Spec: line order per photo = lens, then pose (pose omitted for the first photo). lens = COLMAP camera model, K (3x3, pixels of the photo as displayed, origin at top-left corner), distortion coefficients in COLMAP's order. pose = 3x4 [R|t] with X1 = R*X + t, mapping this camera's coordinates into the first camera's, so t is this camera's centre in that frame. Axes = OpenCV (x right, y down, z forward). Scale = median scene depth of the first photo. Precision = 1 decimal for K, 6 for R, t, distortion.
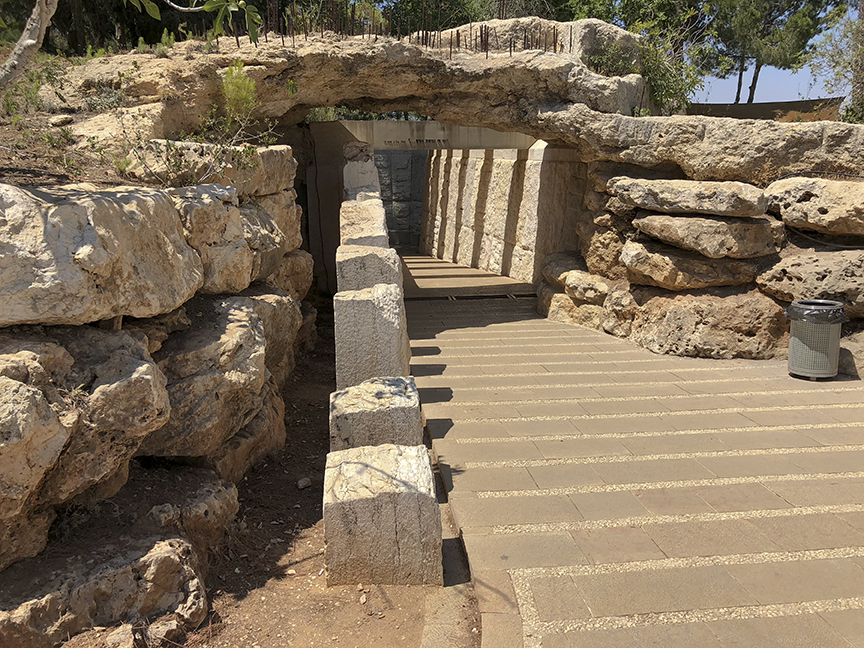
lens RADIAL K [[691.5, 0, 432.0], [0, 691.5, 324.0], [0, 0, 1]] dist [-0.028346, -0.004663]
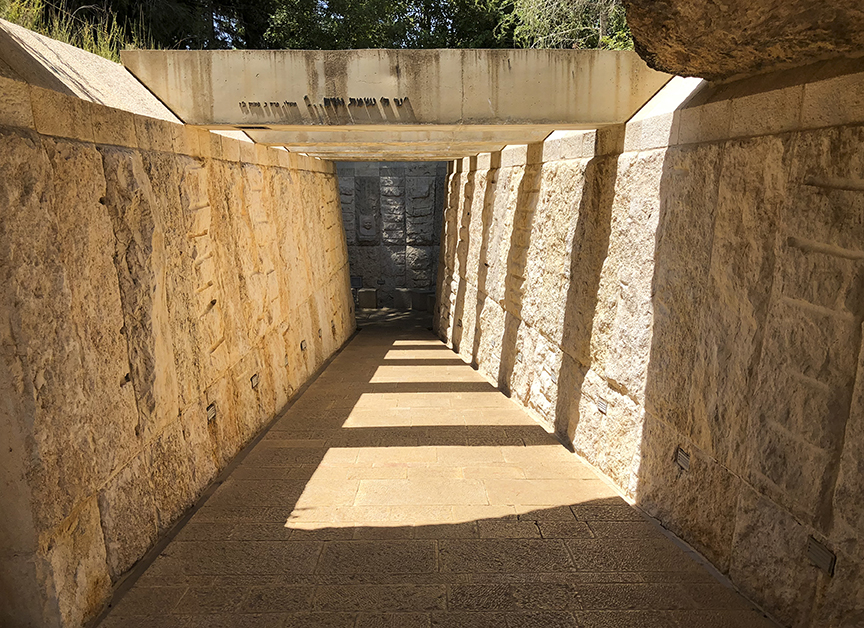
lens RADIAL K [[721.3, 0, 432.0], [0, 721.3, 314.0], [0, 0, 1]] dist [-0.002071, -0.002303]
pose [[0.995076, 0.014299, -0.098078, 0.057898], [-0.021383, 0.997207, -0.071559, -0.092186], [0.096781, 0.073304, 0.992603, 0.469169]]
